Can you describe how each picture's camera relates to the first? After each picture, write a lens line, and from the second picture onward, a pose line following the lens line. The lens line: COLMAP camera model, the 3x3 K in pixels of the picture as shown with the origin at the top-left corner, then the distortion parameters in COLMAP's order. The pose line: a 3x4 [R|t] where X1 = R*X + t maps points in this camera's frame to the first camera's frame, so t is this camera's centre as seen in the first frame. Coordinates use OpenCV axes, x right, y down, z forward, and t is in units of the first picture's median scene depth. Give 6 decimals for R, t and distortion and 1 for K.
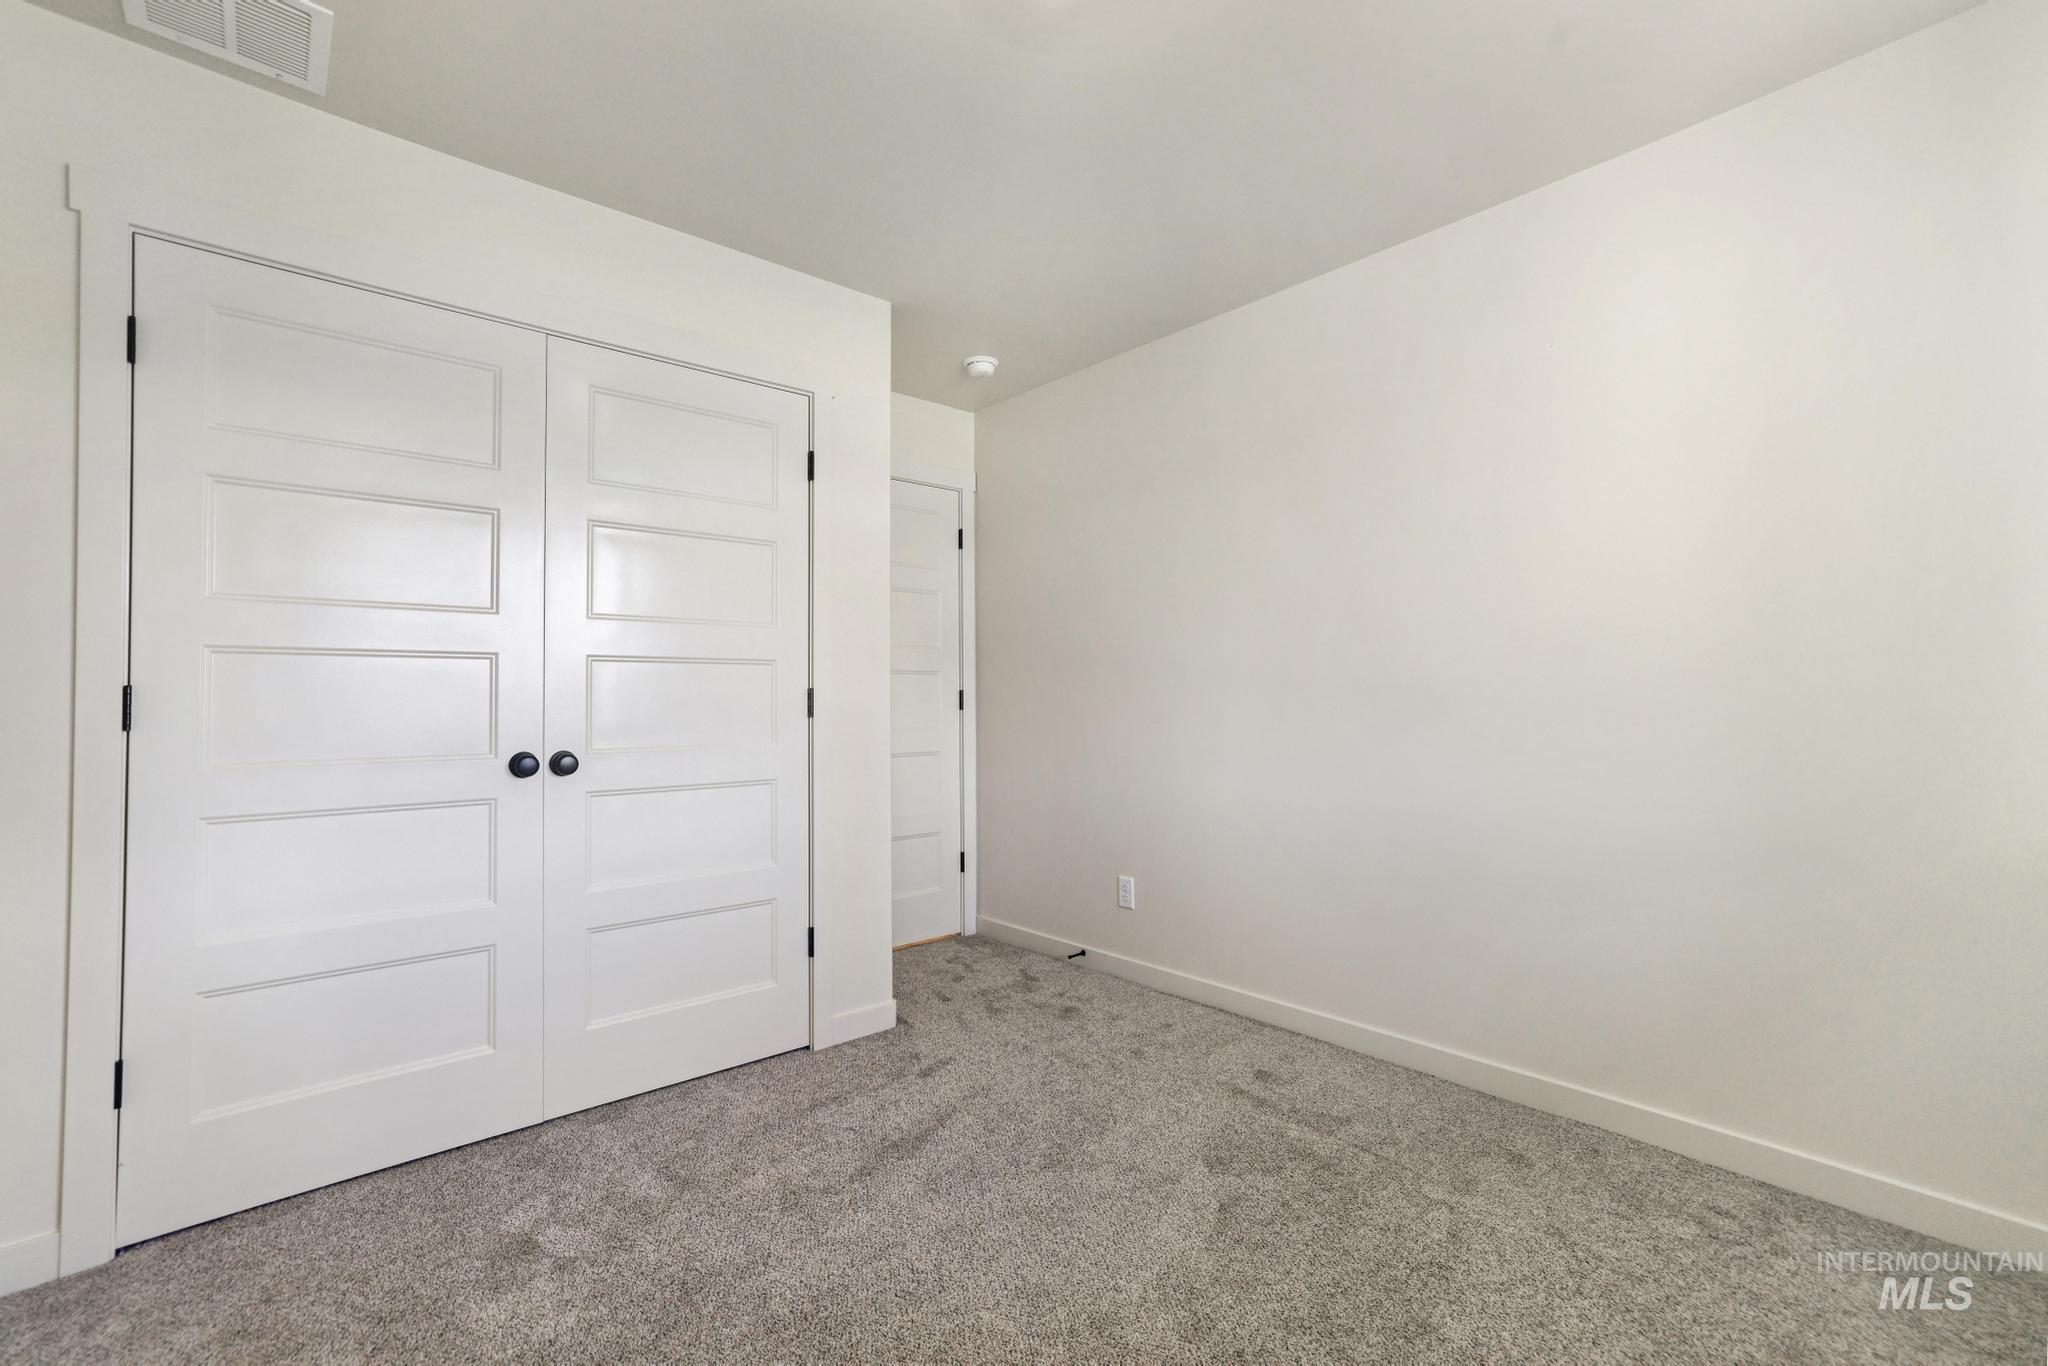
lens RADIAL K [[873.1, 0, 1007.7], [0, 873.1, 675.7], [0, 0, 1]] dist [-0.042193, 0.016799]
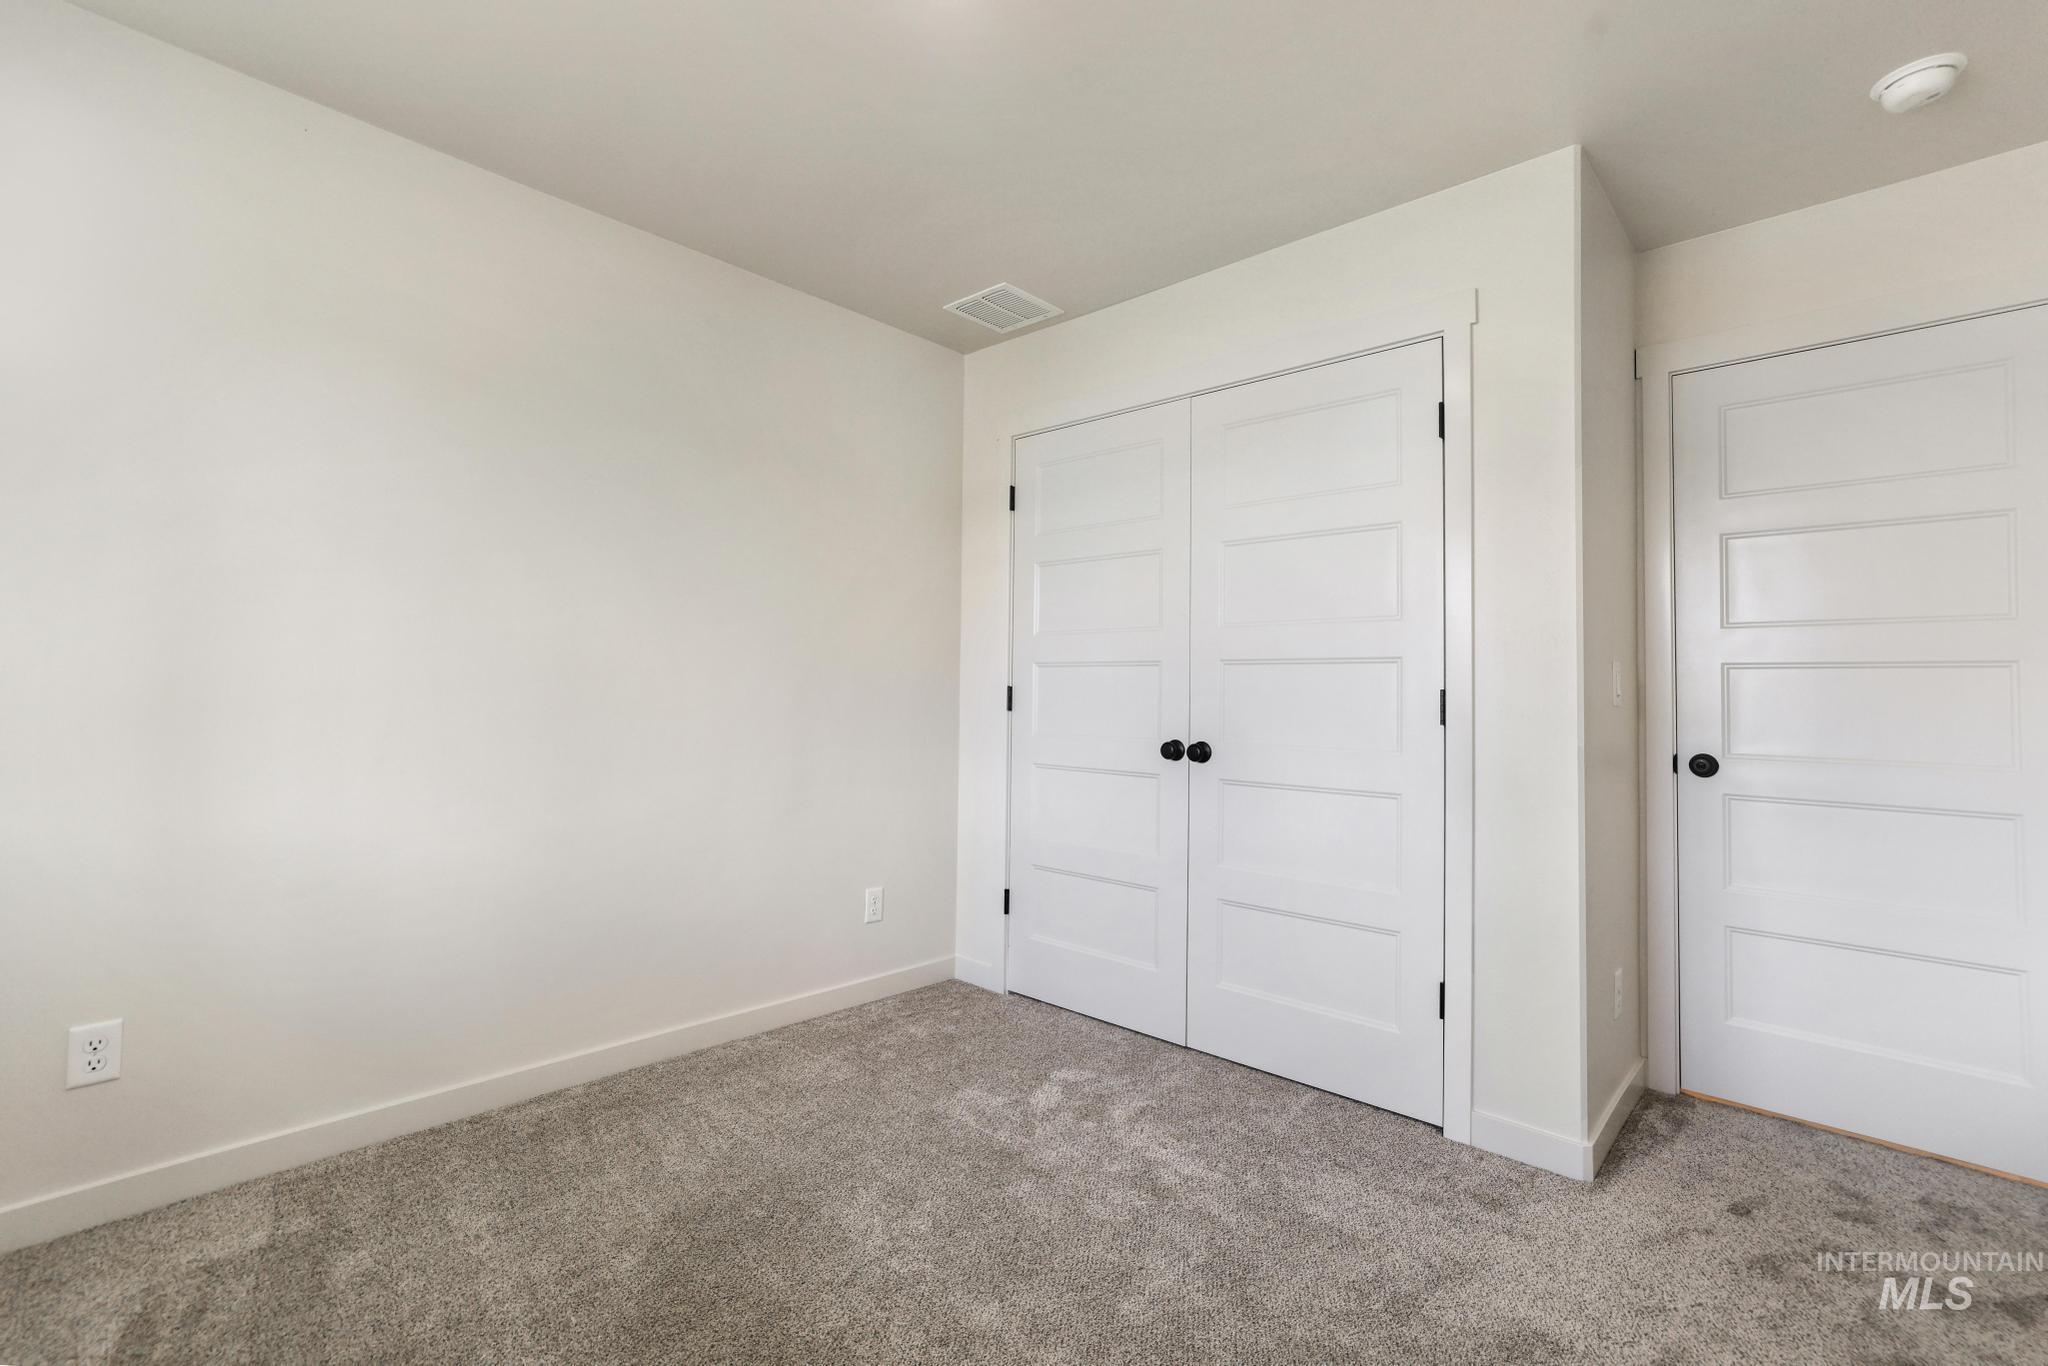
lens RADIAL K [[873.1, 0, 1007.7], [0, 873.1, 675.7], [0, 0, 1]] dist [-0.042193, 0.016799]
pose [[0.110526, -0.018167, -0.993707, 0.656273], [0.000527, 0.999834, -0.018221, 0.018637], [0.993873, 0.001490, 0.110517, 0.613166]]
